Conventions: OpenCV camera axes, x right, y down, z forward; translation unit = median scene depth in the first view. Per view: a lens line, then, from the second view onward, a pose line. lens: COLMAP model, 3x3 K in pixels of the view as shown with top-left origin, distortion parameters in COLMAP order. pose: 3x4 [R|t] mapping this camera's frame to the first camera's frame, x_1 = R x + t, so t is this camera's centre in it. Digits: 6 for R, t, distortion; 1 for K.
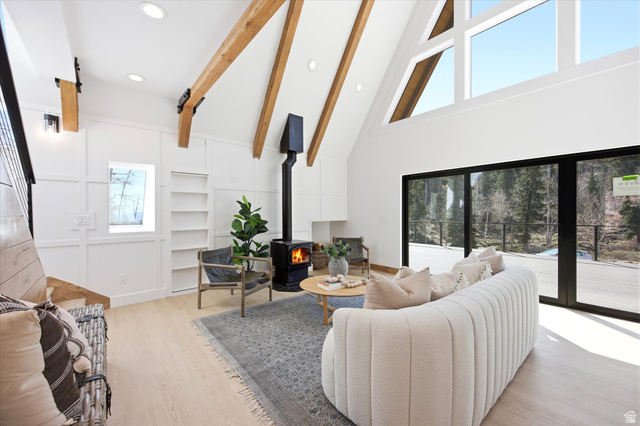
lens RADIAL K [[259.9, 0, 320.0], [0, 259.9, 213.0], [0, 0, 1]] dist [-0.000751, -0.000186]
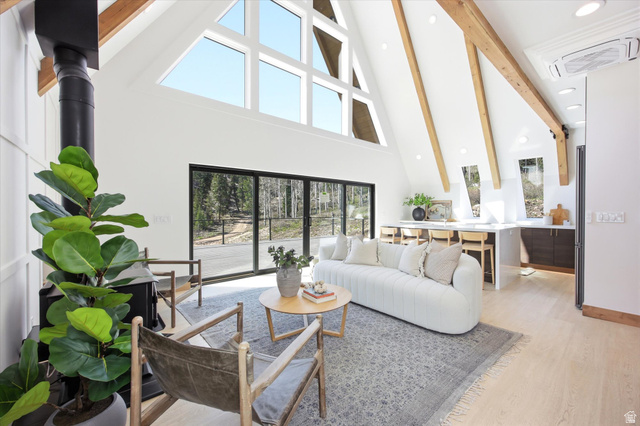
lens RADIAL K [[259.9, 0, 320.0], [0, 259.9, 213.0], [0, 0, 1]] dist [-0.000751, -0.000186]
pose [[-0.013510, -0.005488, 0.999894, -0.529979], [0.006071, 0.999966, 0.005571, 0.004299], [-0.999890, 0.006145, -0.013476, 0.674488]]
